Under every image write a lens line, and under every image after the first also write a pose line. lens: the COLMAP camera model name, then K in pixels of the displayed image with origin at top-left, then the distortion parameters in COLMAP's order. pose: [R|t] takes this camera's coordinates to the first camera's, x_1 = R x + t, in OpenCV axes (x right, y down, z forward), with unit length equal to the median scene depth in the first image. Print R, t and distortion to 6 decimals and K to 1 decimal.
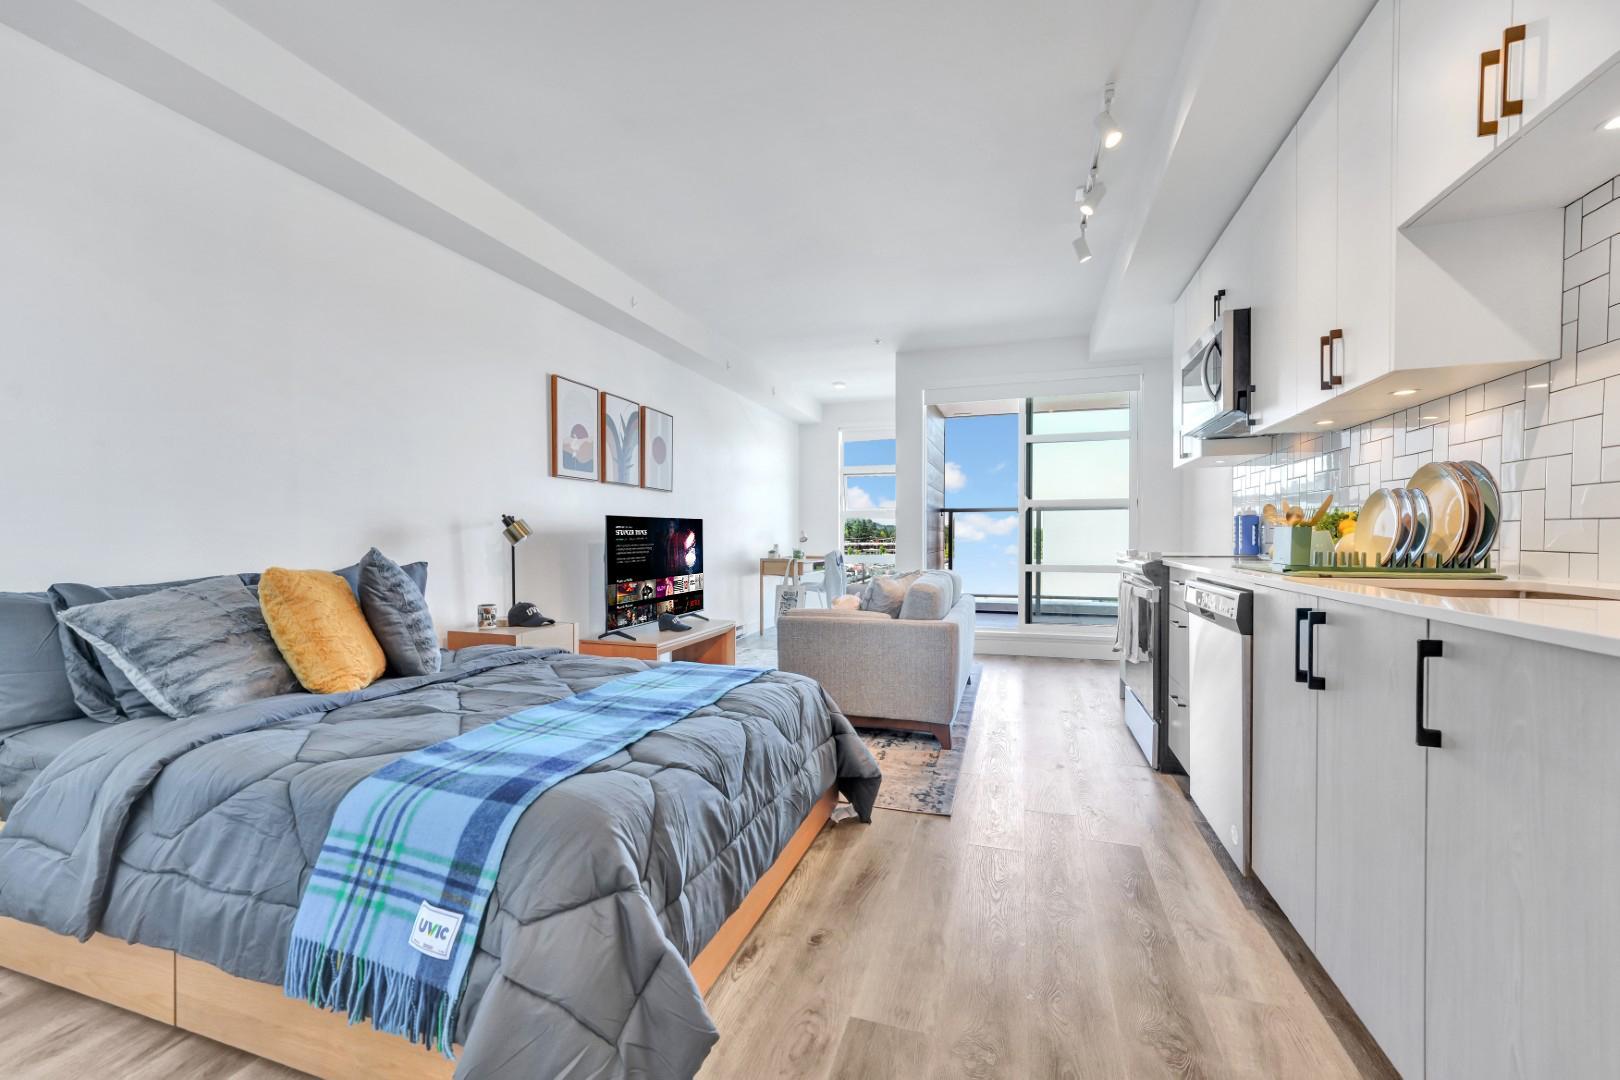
lens RADIAL K [[644.8, 0, 807.1], [0, 644.8, 549.2], [0, 0, 1]] dist [-0.002097, 0.000346]
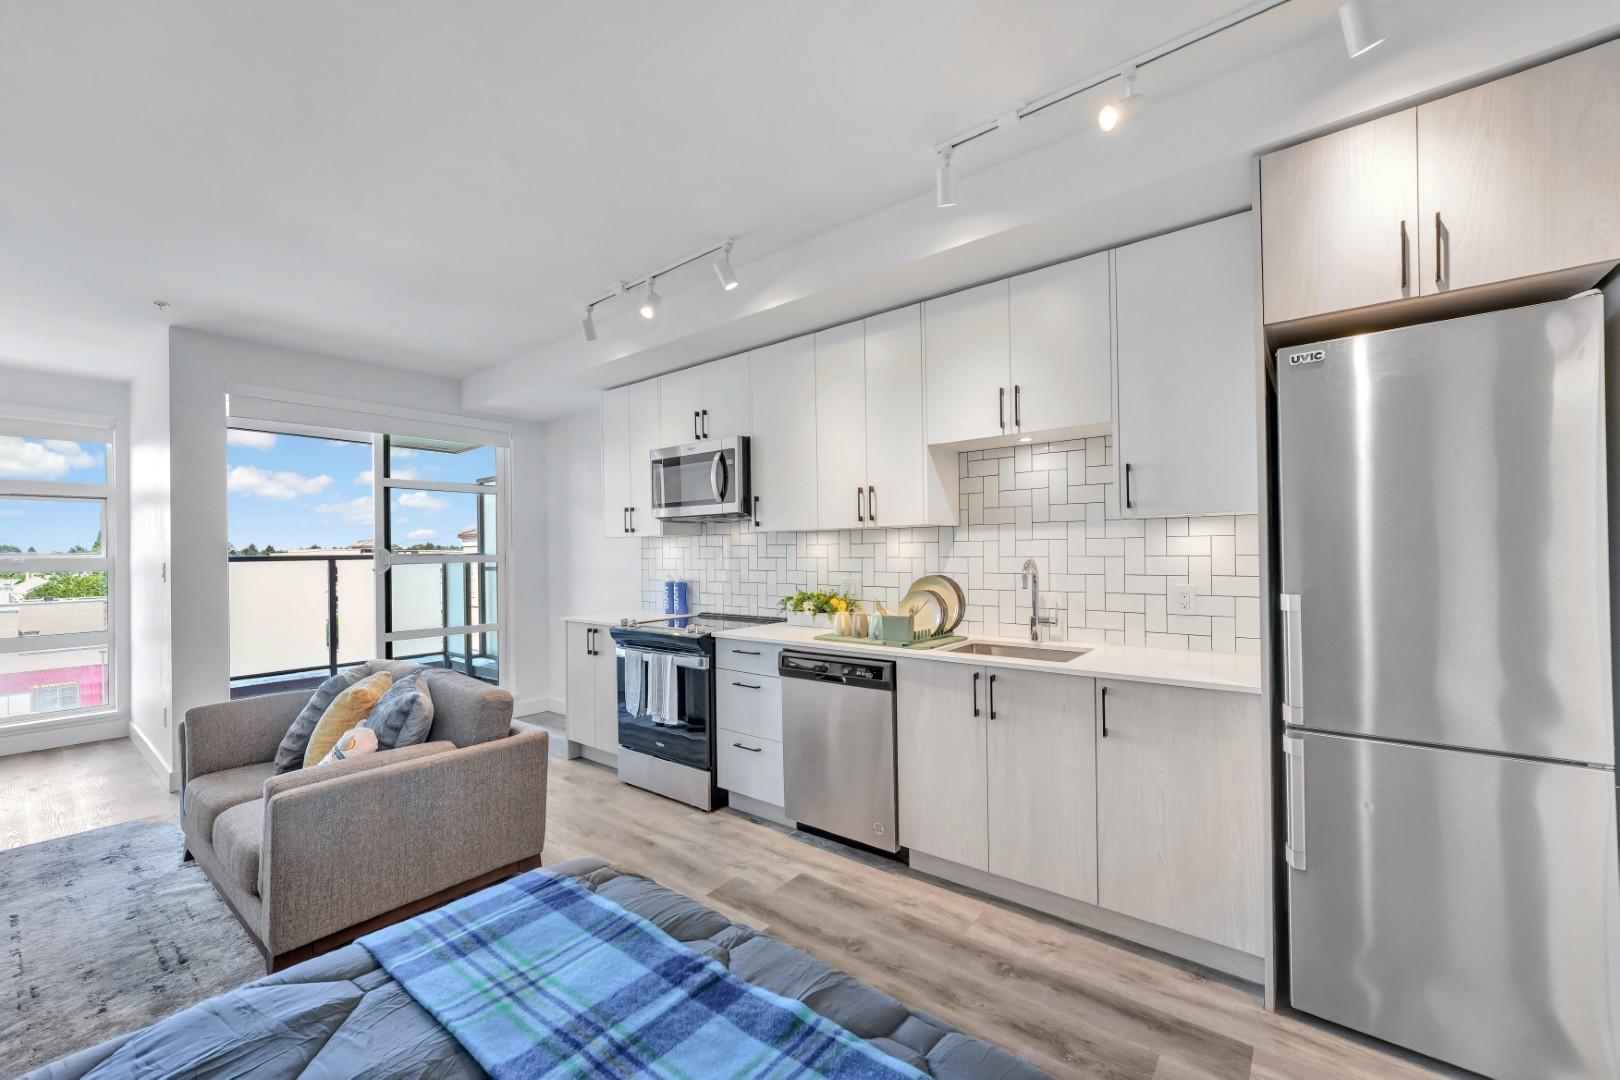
lens RADIAL K [[644.8, 0, 807.1], [0, 644.8, 549.2], [0, 0, 1]] dist [-0.002097, 0.000346]
pose [[0.349326, 0.002755, 0.936997, -0.340498], [0.030176, 0.999444, -0.014189, -0.077445], [-0.936515, 0.033231, 0.349049, 0.275391]]
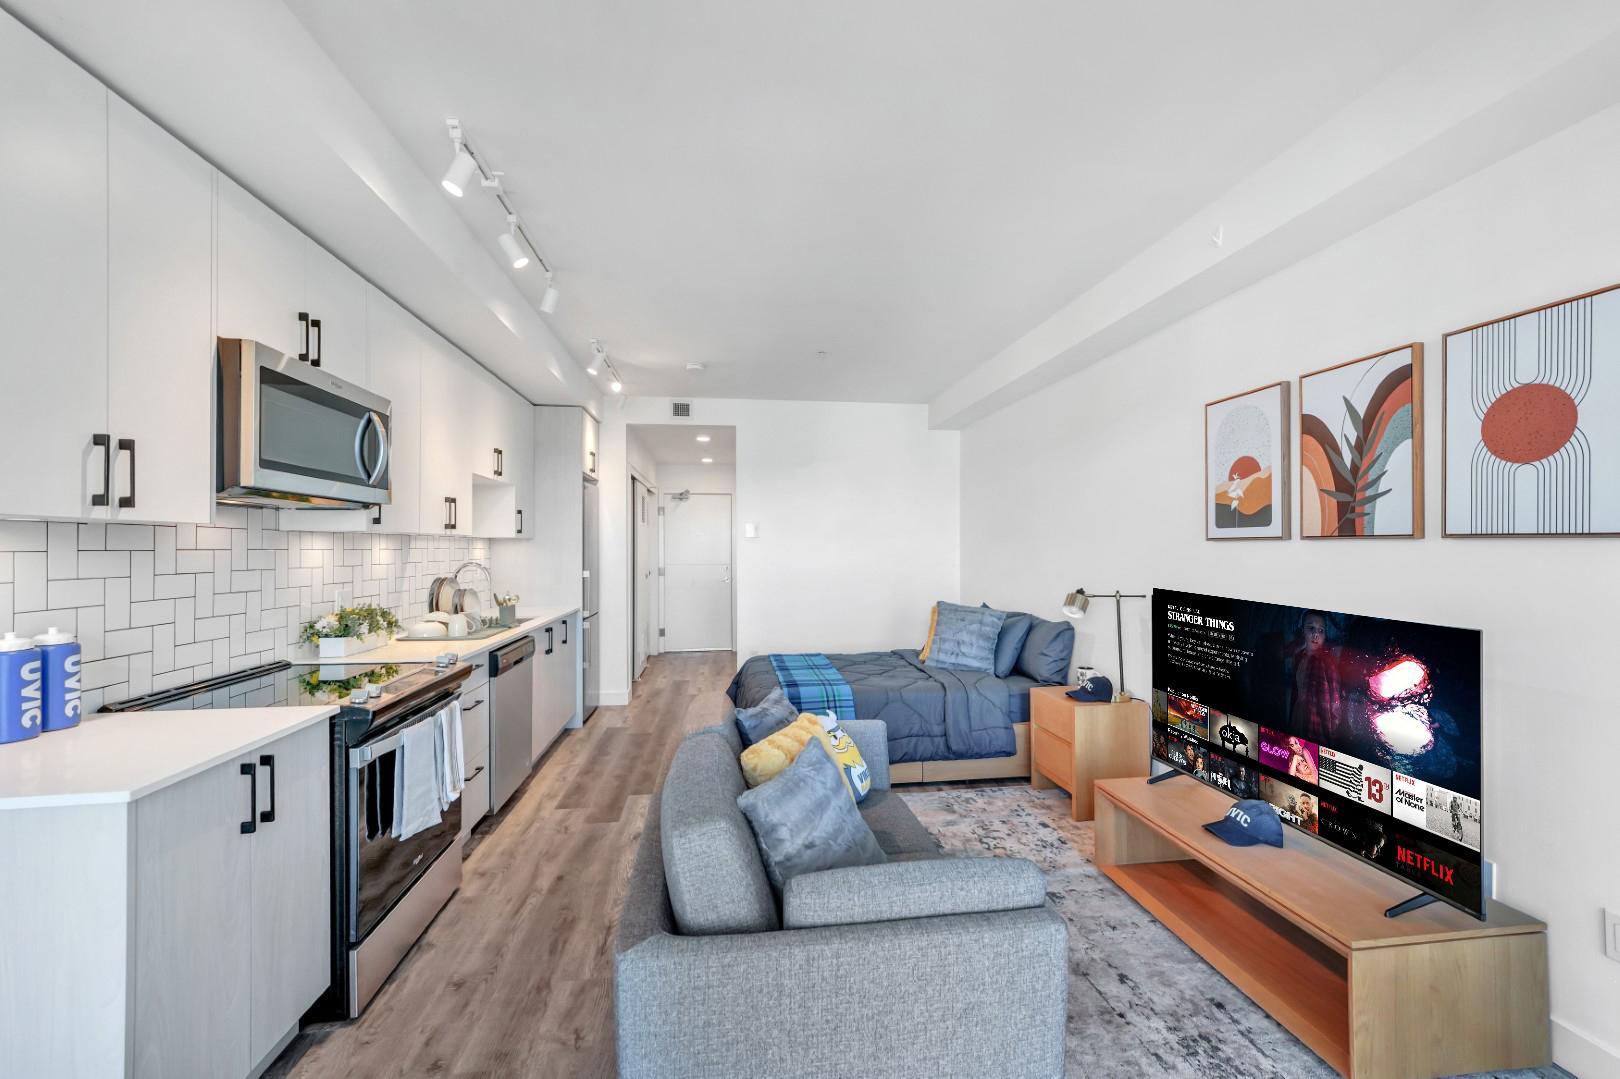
lens RADIAL K [[649.8, 0, 803.8], [0, 649.8, 538.1], [0, 0, 1]] dist [0.005440, 0.000129]
pose [[-0.903496, 0.001420, -0.428593, 0.334924], [-0.001154, 0.999983, 0.005745, -0.112364], [0.428594, 0.005685, -0.903479, 1.397501]]
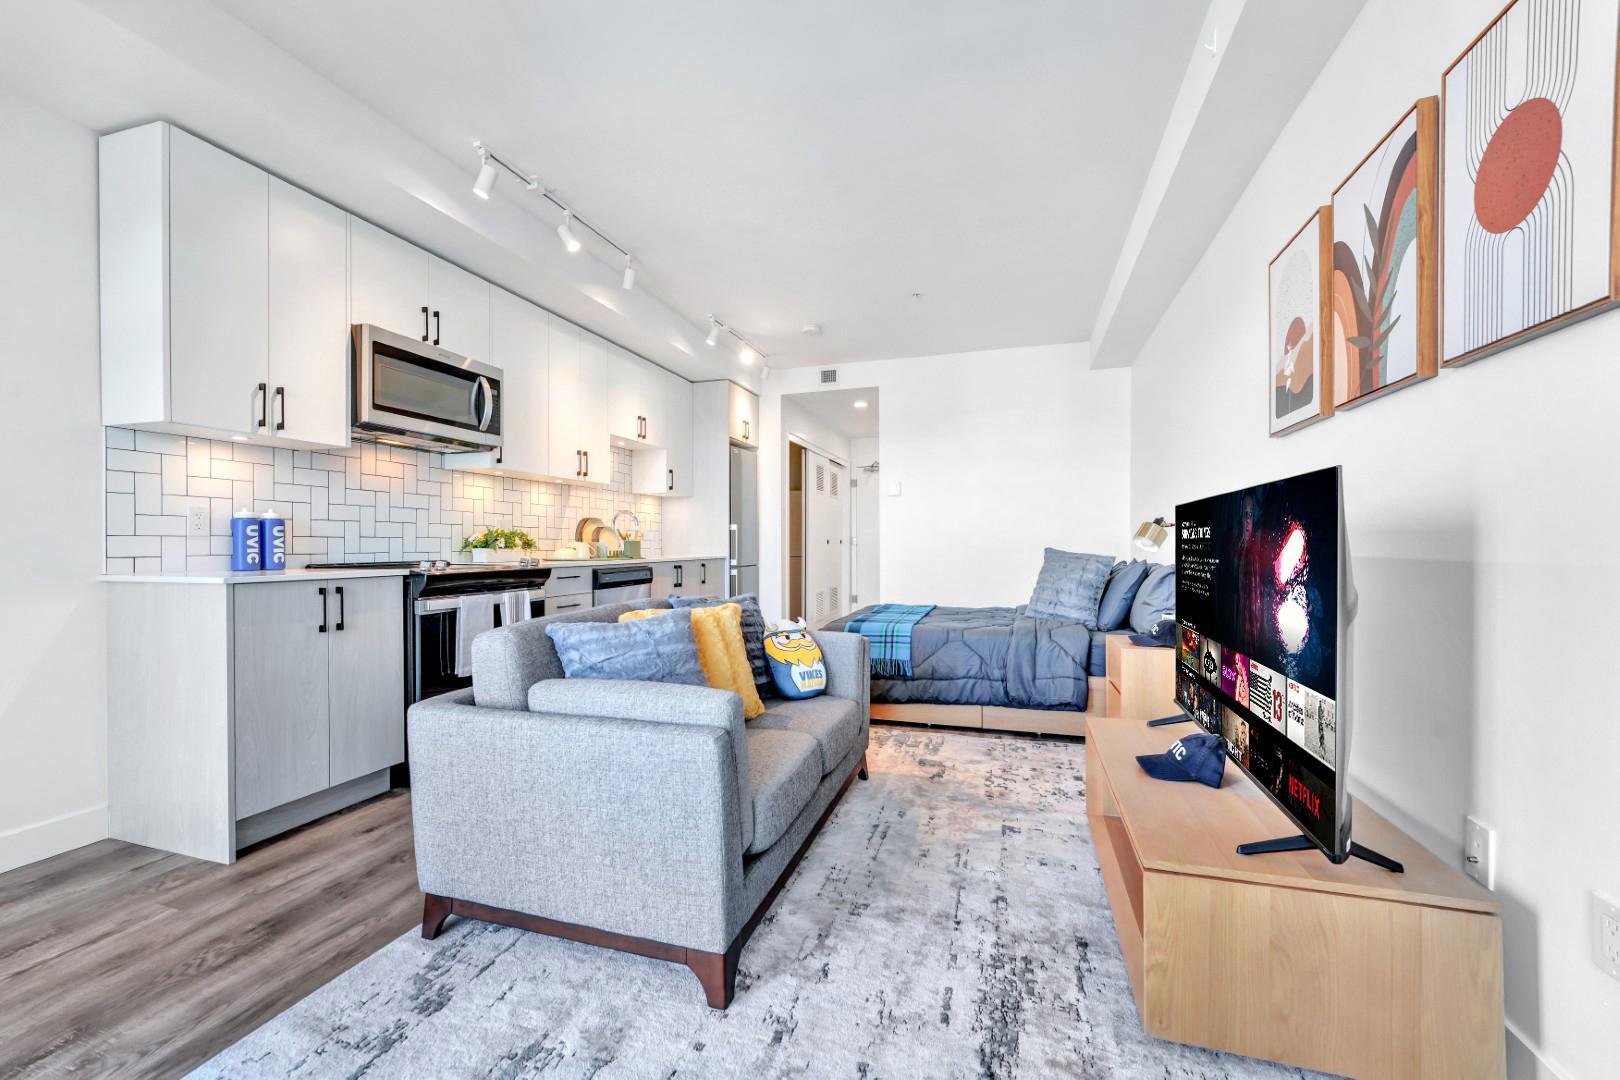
lens RADIAL K [[647.2, 0, 802.5], [0, 647.2, 546.6], [0, 0, 1]] dist [-0.000626, 0.000032]
pose [[-0.999982, 0.005535, 0.002519, 0.032503], [0.005595, 0.999688, 0.024347, -0.029279], [-0.002384, 0.024361, -0.999700, 1.499904]]
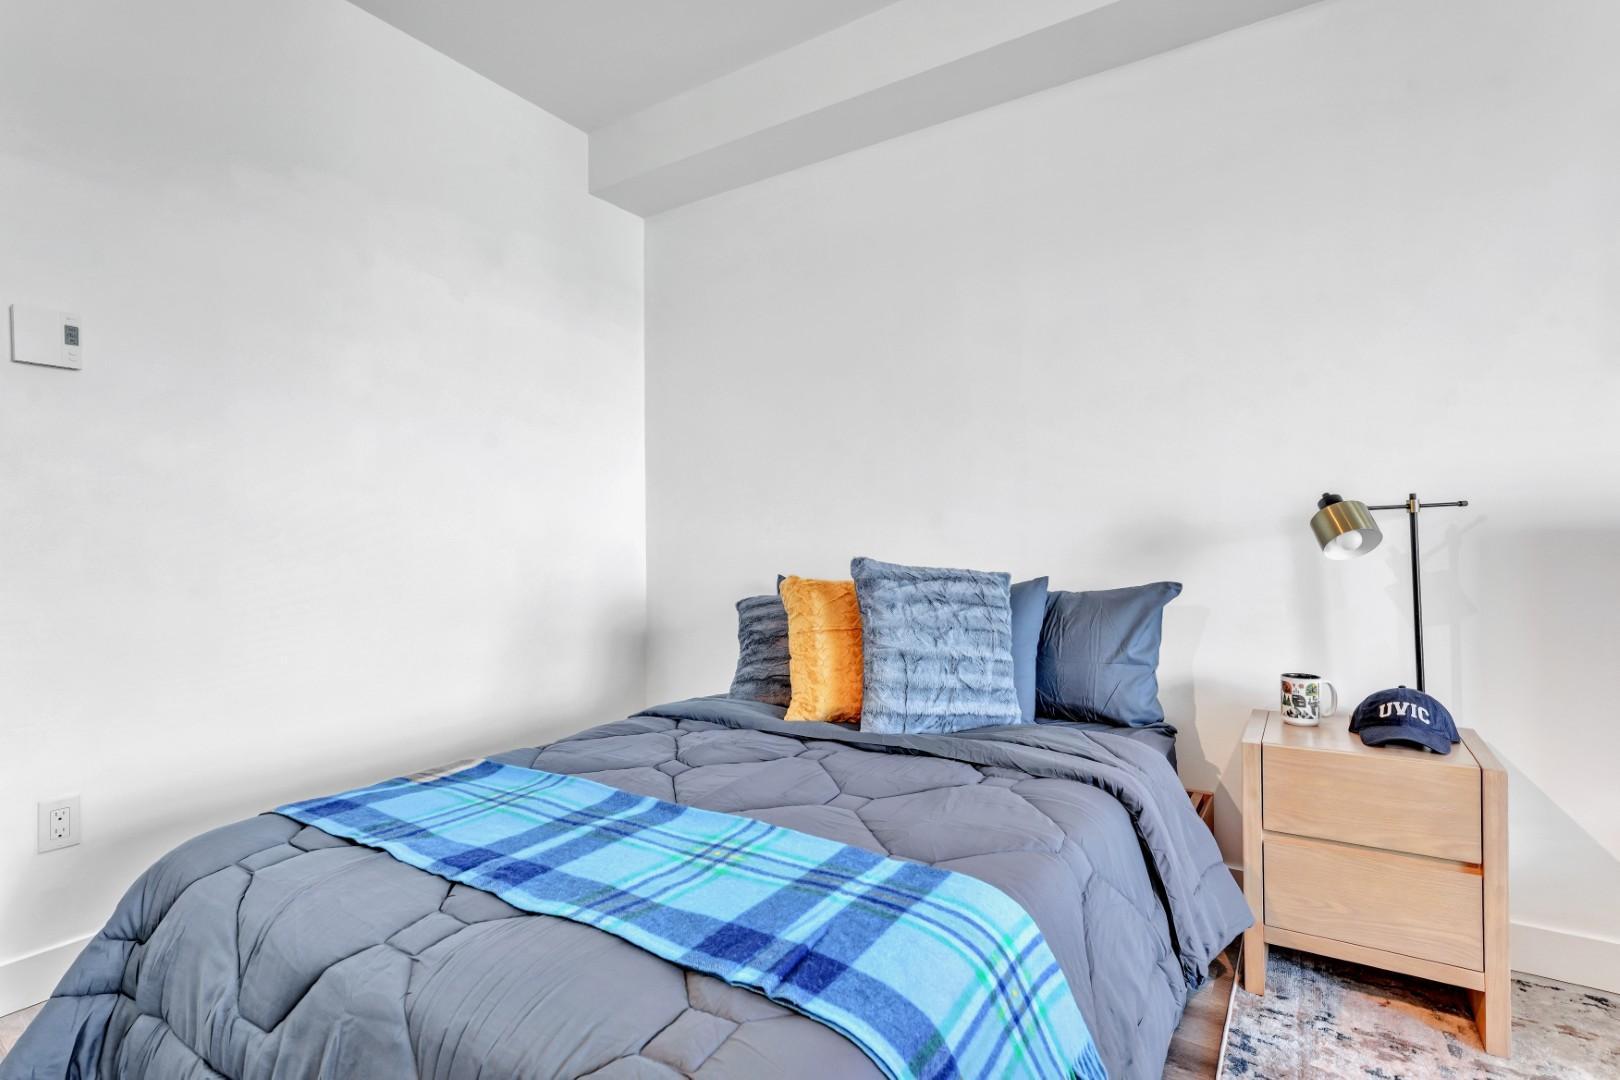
lens RADIAL K [[780.5, 0, 810.4], [0, 780.5, 544.3], [0, 0, 1]] dist [-0.016160, -0.000186]
pose [[-0.243298, 0.010149, -0.969899, 0.143348], [-0.008679, 0.999882, 0.012639, -0.015990], [0.969913, 0.011493, -0.243181, 0.597032]]
